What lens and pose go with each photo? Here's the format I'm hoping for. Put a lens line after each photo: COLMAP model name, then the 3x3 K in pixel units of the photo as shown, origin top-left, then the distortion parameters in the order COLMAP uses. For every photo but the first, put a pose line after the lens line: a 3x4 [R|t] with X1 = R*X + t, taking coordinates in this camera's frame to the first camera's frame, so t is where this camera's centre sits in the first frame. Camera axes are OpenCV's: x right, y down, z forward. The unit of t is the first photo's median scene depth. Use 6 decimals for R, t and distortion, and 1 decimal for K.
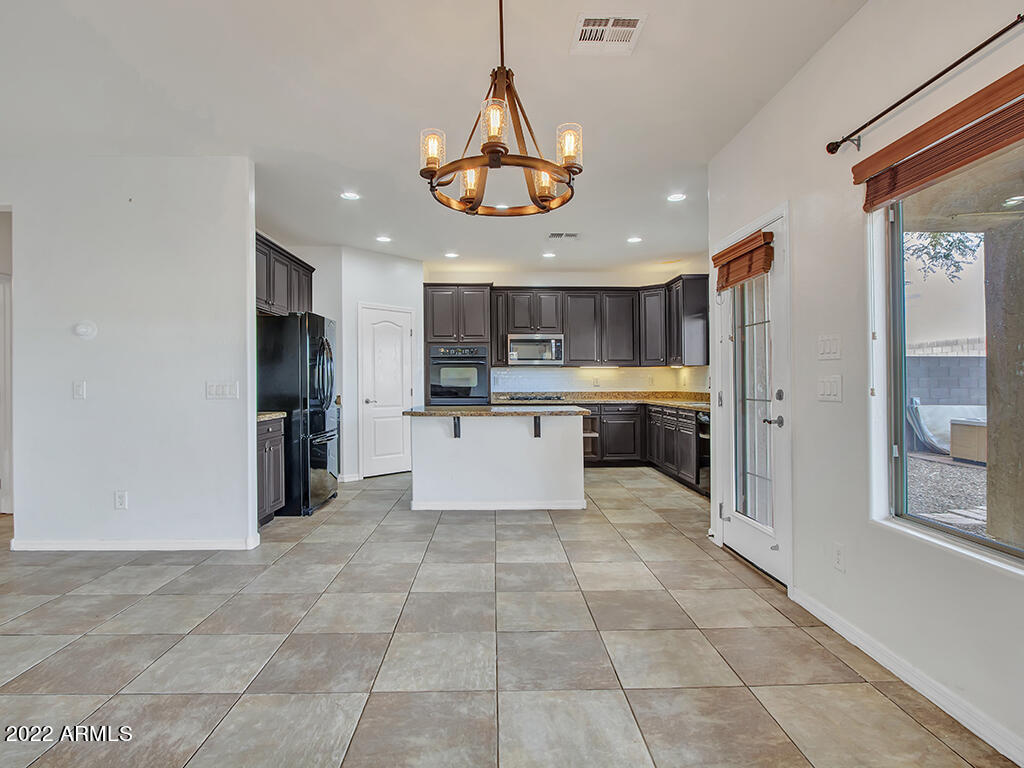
lens RADIAL K [[535.7, 0, 514.6], [0, 535.7, 381.8], [0, 0, 1]] dist [-0.015212, 0.000154]
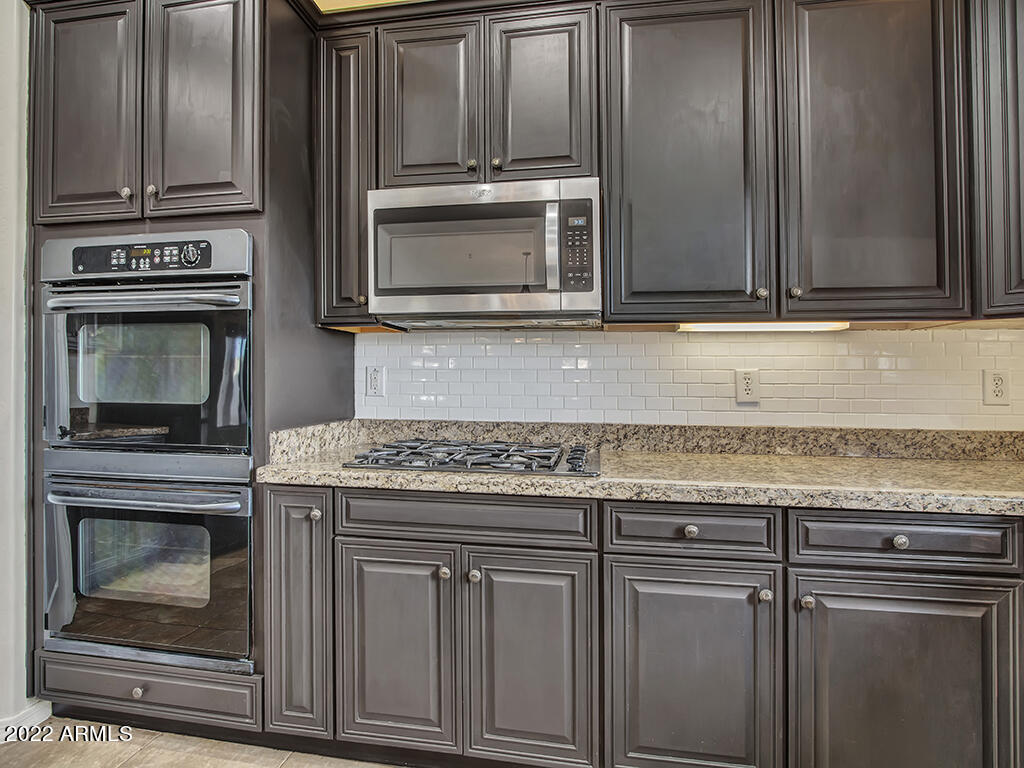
lens RADIAL K [[535.7, 0, 514.6], [0, 535.7, 381.8], [0, 0, 1]] dist [-0.015212, 0.000154]
pose [[0.977665, 0.004065, -0.210129, 0.104427], [-0.005491, 0.999966, -0.006203, -0.000326], [0.210097, 0.007218, 0.977654, 0.774609]]
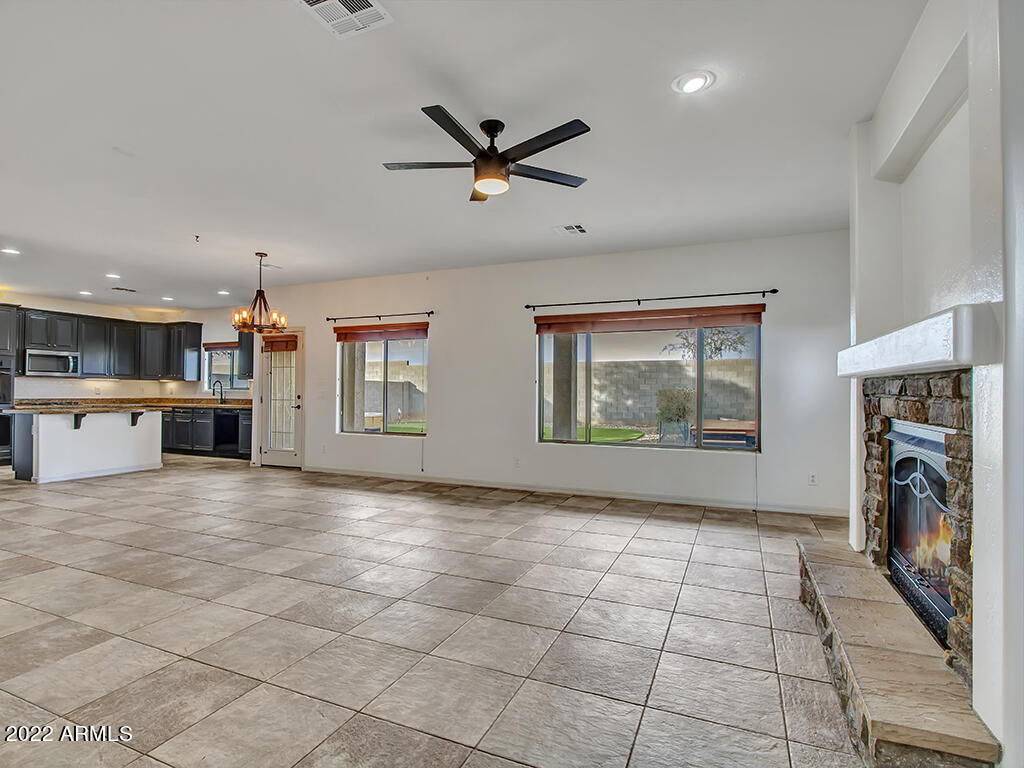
lens RADIAL K [[535.7, 0, 514.6], [0, 535.7, 381.8], [0, 0, 1]] dist [-0.015212, 0.000154]
pose [[0.426237, 0.024378, 0.904283, -0.602044], [-0.007491, 0.999698, -0.023419, 0.001548], [-0.904580, 0.003208, 0.426291, -0.460578]]
